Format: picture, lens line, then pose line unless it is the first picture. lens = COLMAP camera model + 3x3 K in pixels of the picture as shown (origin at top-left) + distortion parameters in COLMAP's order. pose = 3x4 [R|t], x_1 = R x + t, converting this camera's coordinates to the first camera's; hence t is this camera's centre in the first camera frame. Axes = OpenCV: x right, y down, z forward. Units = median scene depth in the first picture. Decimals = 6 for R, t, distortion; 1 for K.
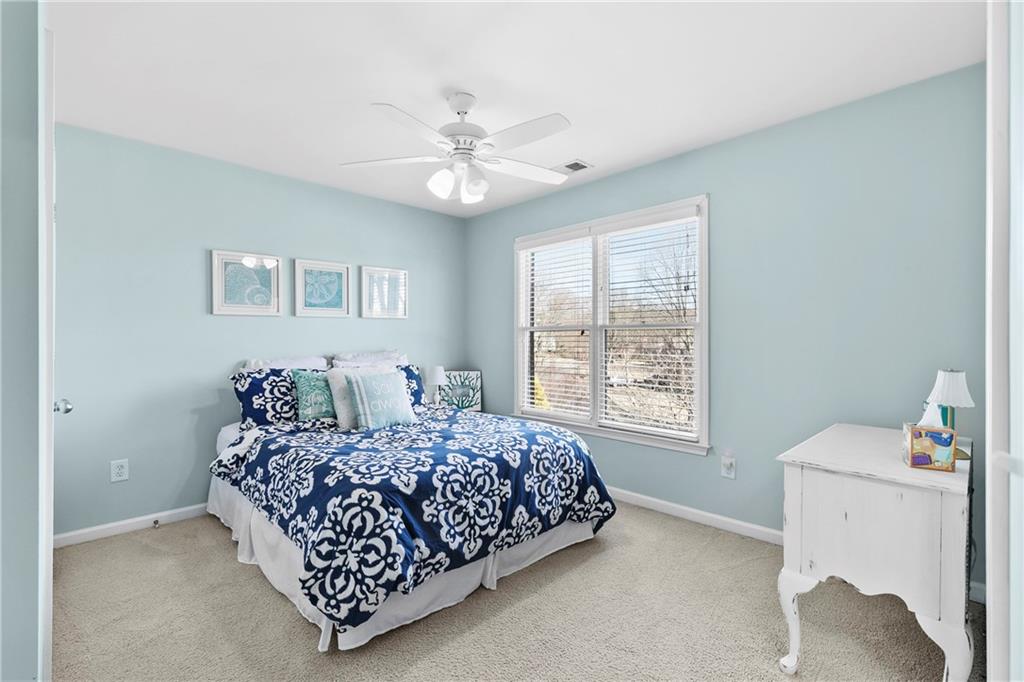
lens RADIAL K [[460.6, 0, 514.4], [0, 460.6, 335.9], [0, 0, 1]] dist [0.007483, -0.000913]
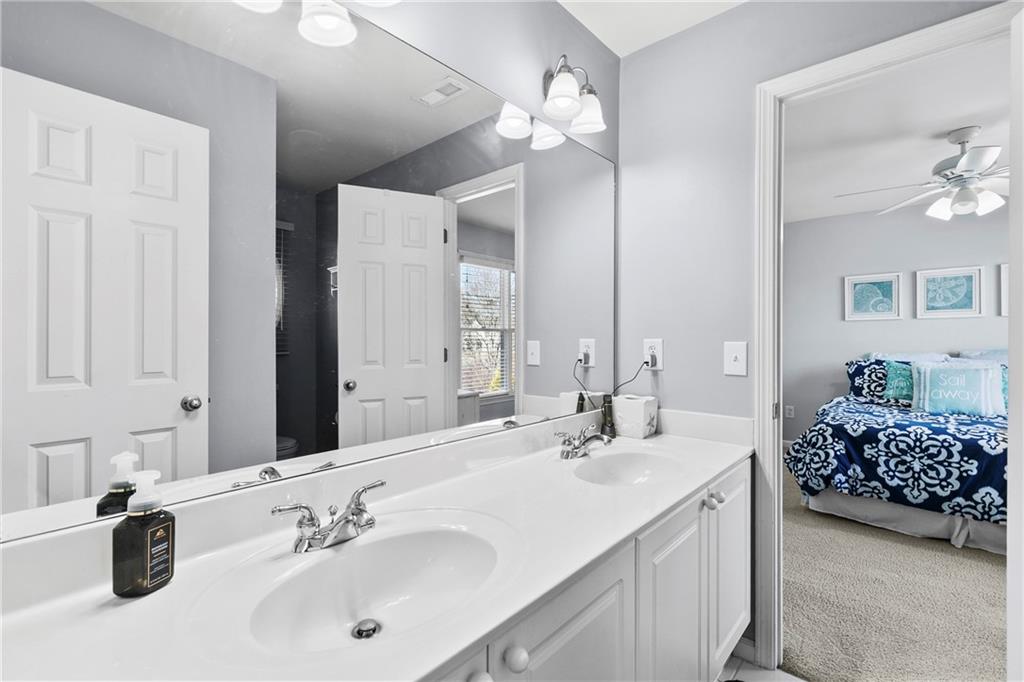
lens RADIAL K [[460.6, 0, 514.4], [0, 460.6, 335.9], [0, 0, 1]] dist [0.007483, -0.000913]
pose [[0.076426, -0.002168, -0.997073, 1.109416], [0.005014, 0.999986, -0.001790, -0.001558], [0.997063, -0.004862, 0.076436, -0.242108]]
